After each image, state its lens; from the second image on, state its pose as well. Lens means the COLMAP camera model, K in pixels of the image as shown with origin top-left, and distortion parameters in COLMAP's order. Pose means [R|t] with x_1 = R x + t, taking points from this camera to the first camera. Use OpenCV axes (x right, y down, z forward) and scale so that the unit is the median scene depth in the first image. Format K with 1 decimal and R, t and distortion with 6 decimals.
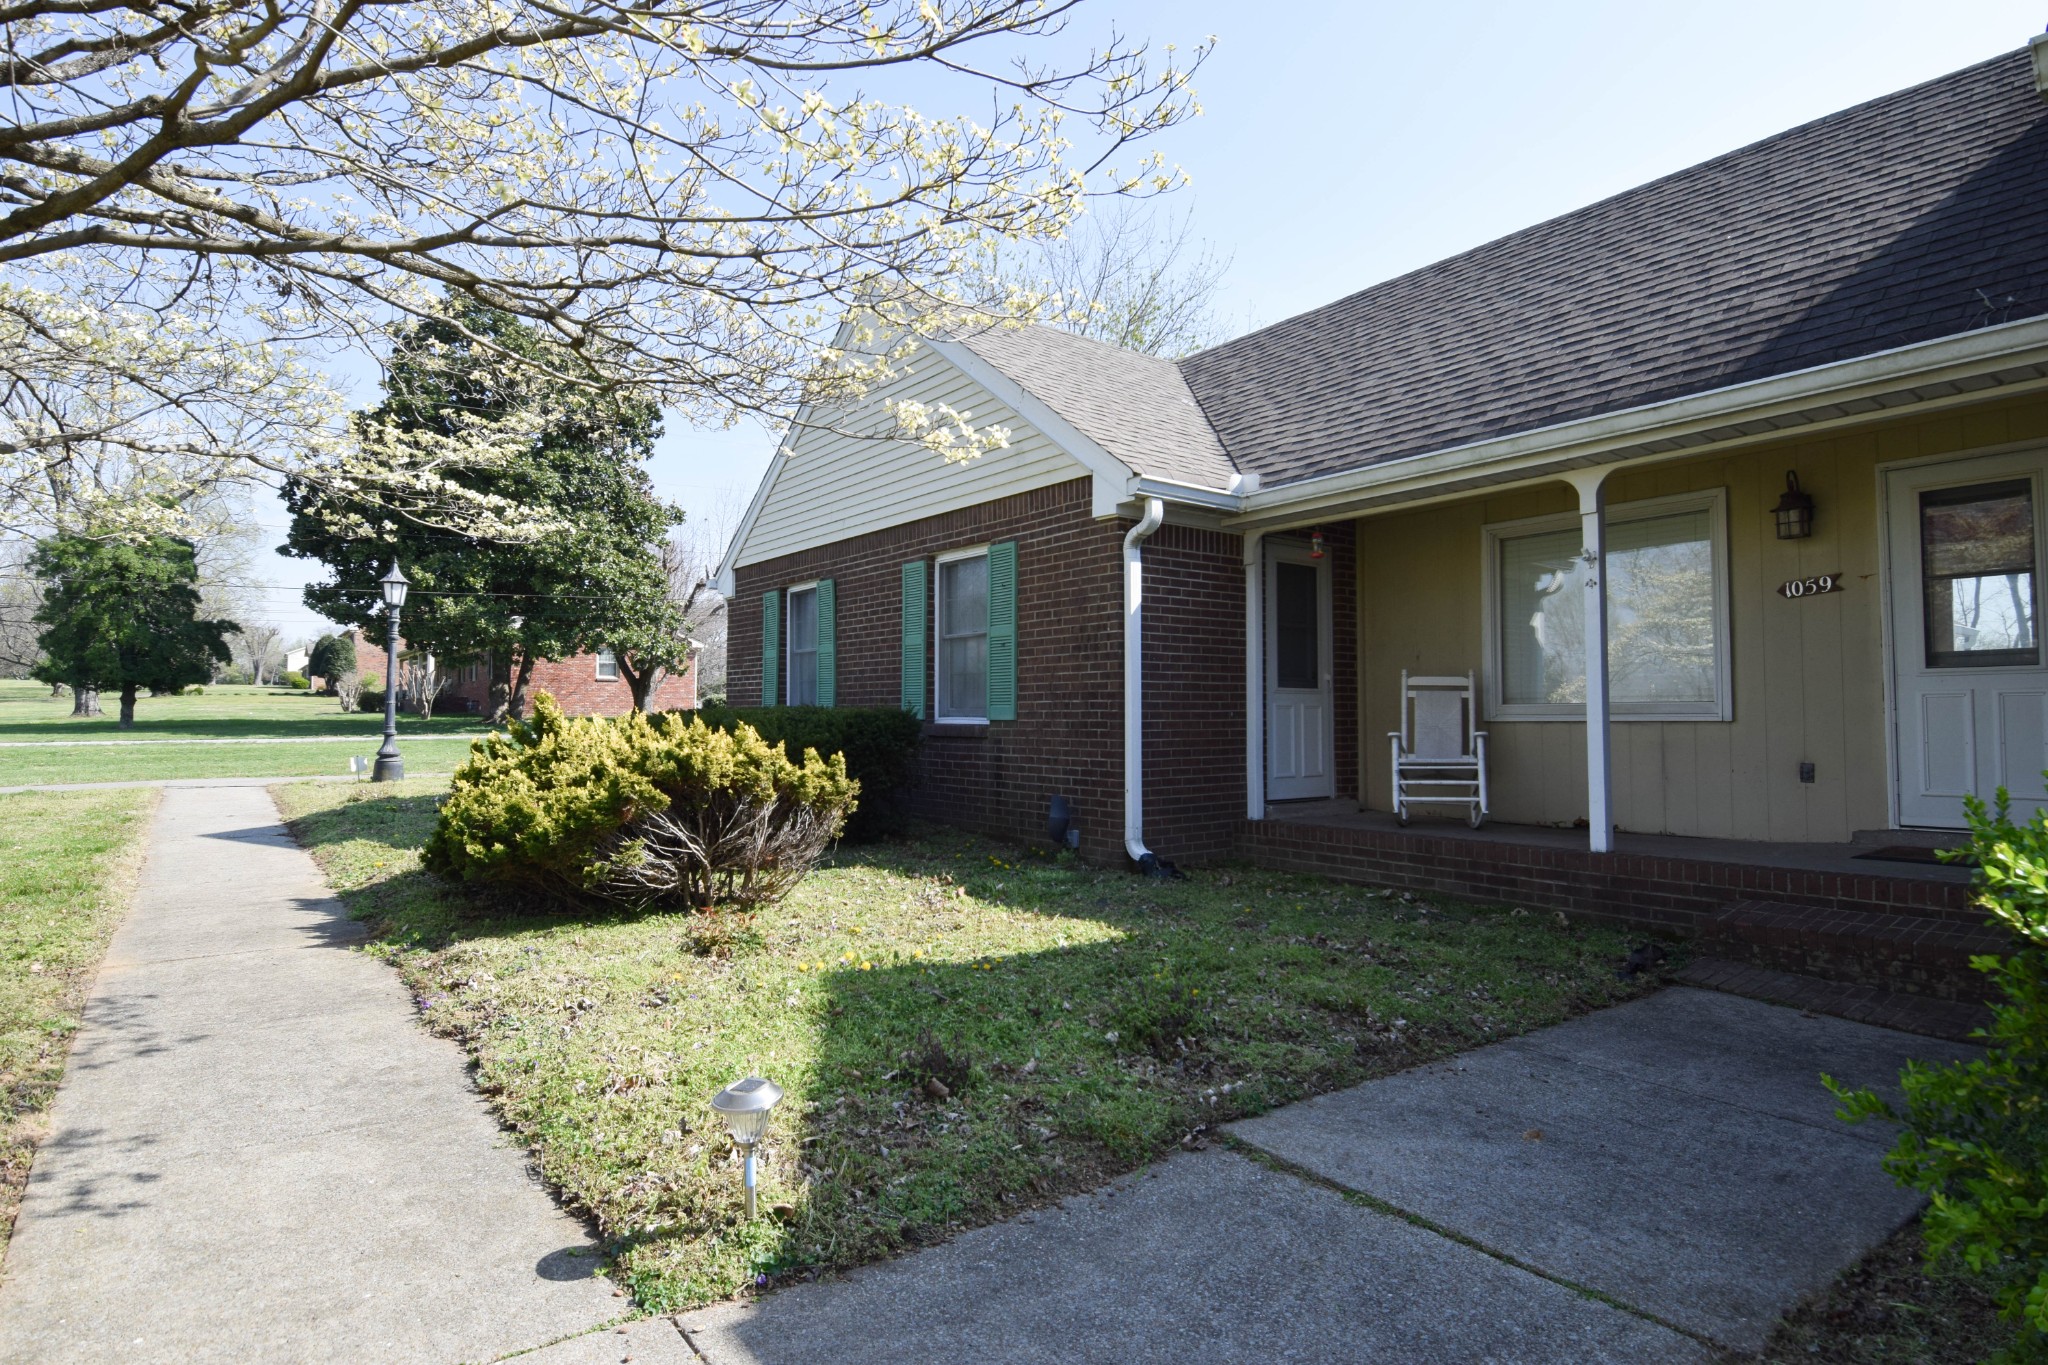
lens RADIAL K [[1083.3, 0, 1053.5], [0, 1083.3, 675.4], [0, 0, 1]] dist [0.049253, -0.052160]
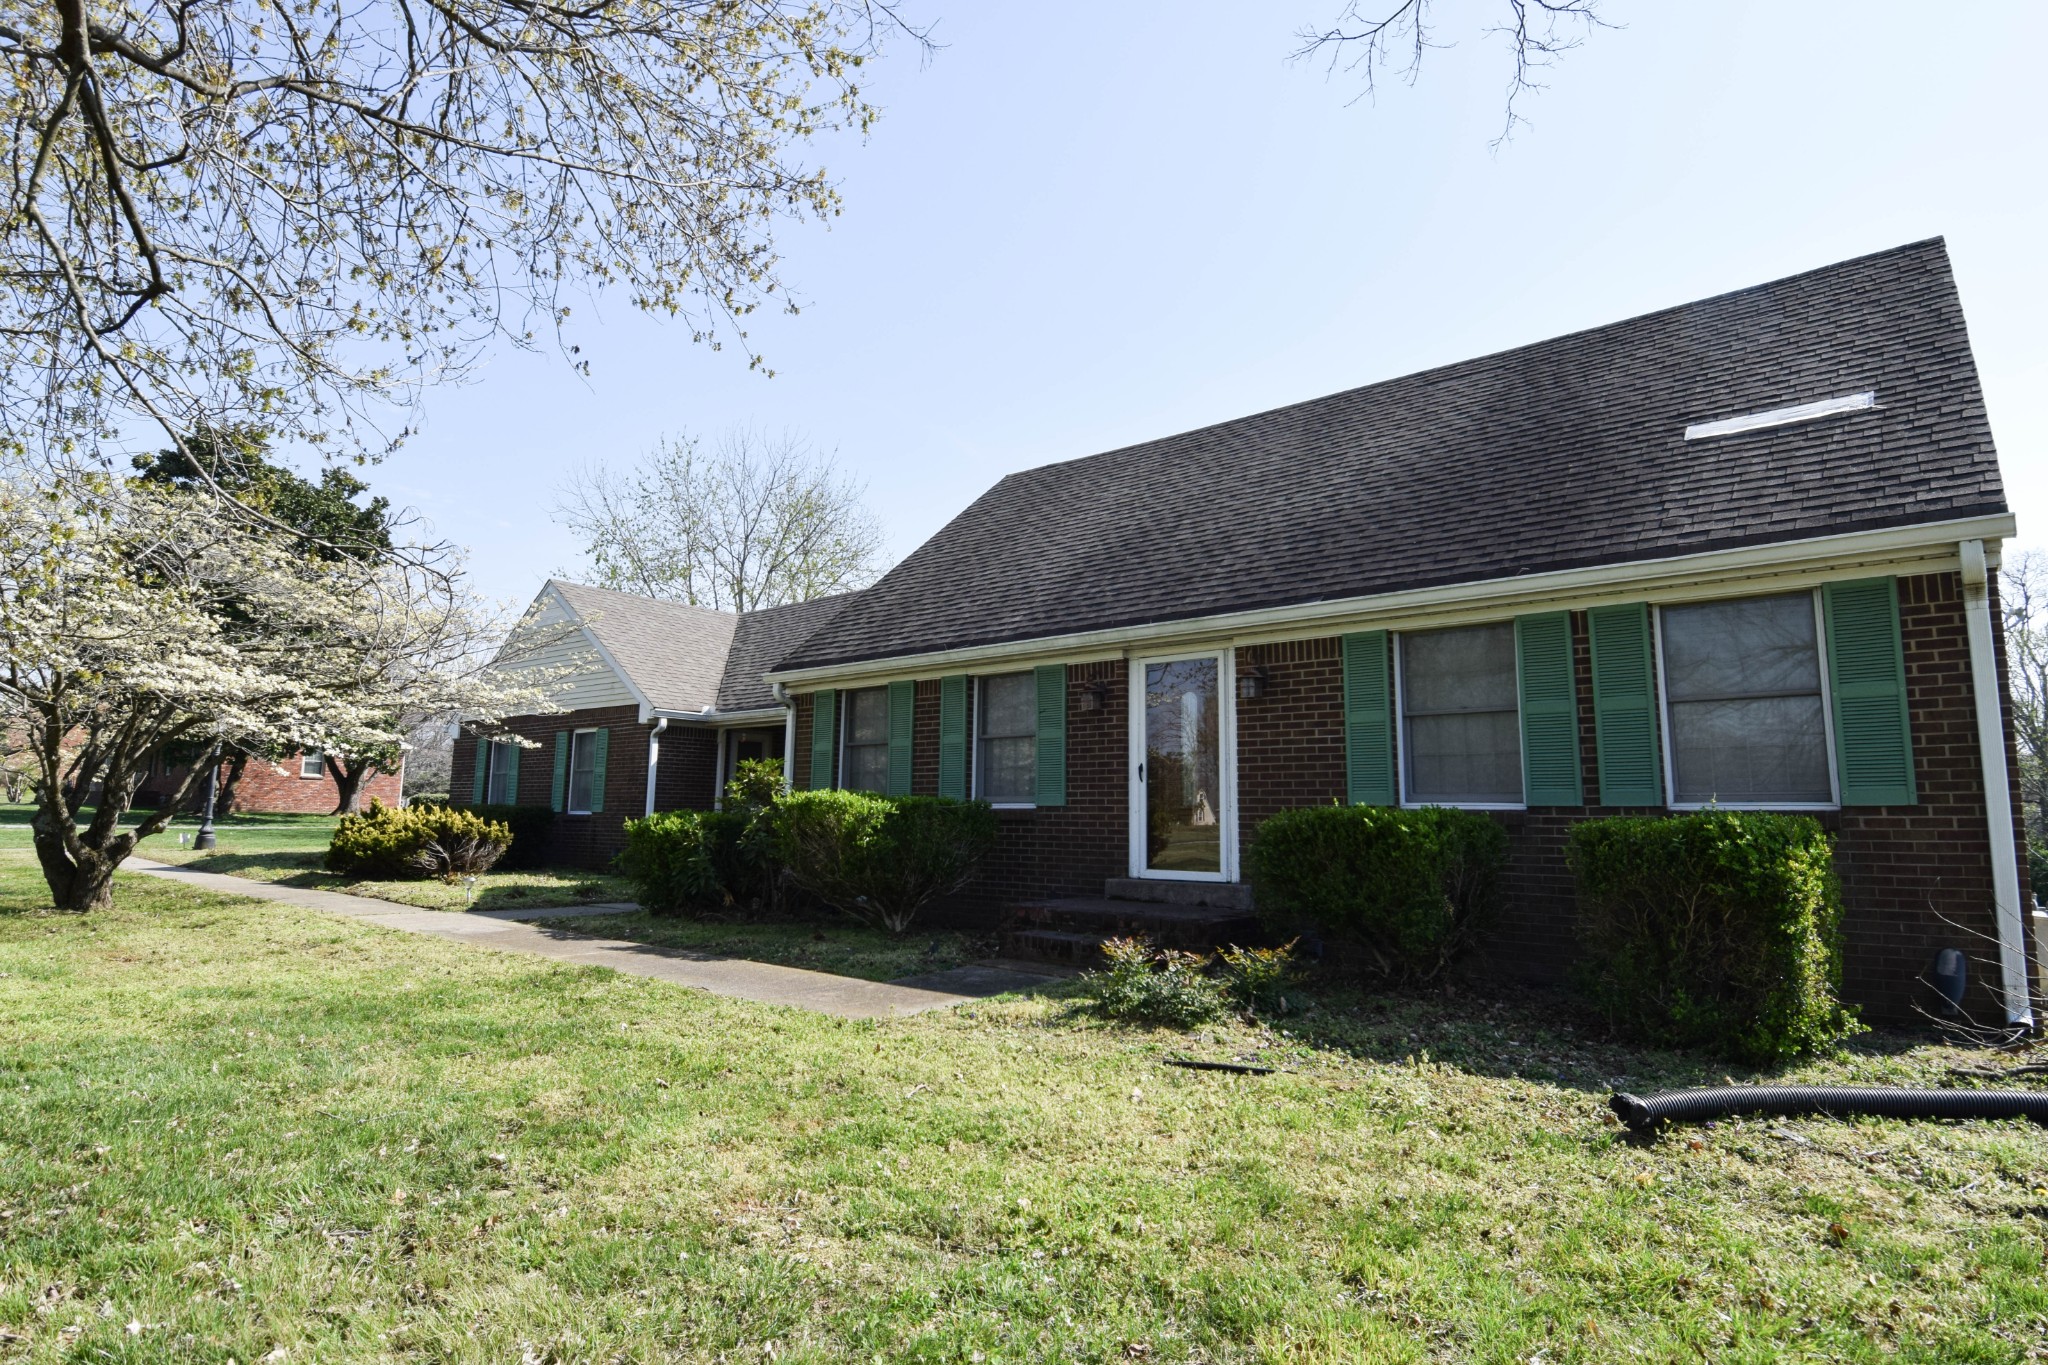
lens RADIAL K [[1083.3, 0, 1053.5], [0, 1083.3, 675.4], [0, 0, 1]] dist [0.049253, -0.052160]
pose [[0.973933, 0.040677, 0.223160, 0.388594], [-0.019299, 0.995082, -0.097153, -0.039652], [-0.226014, 0.090314, 0.969928, -1.510978]]
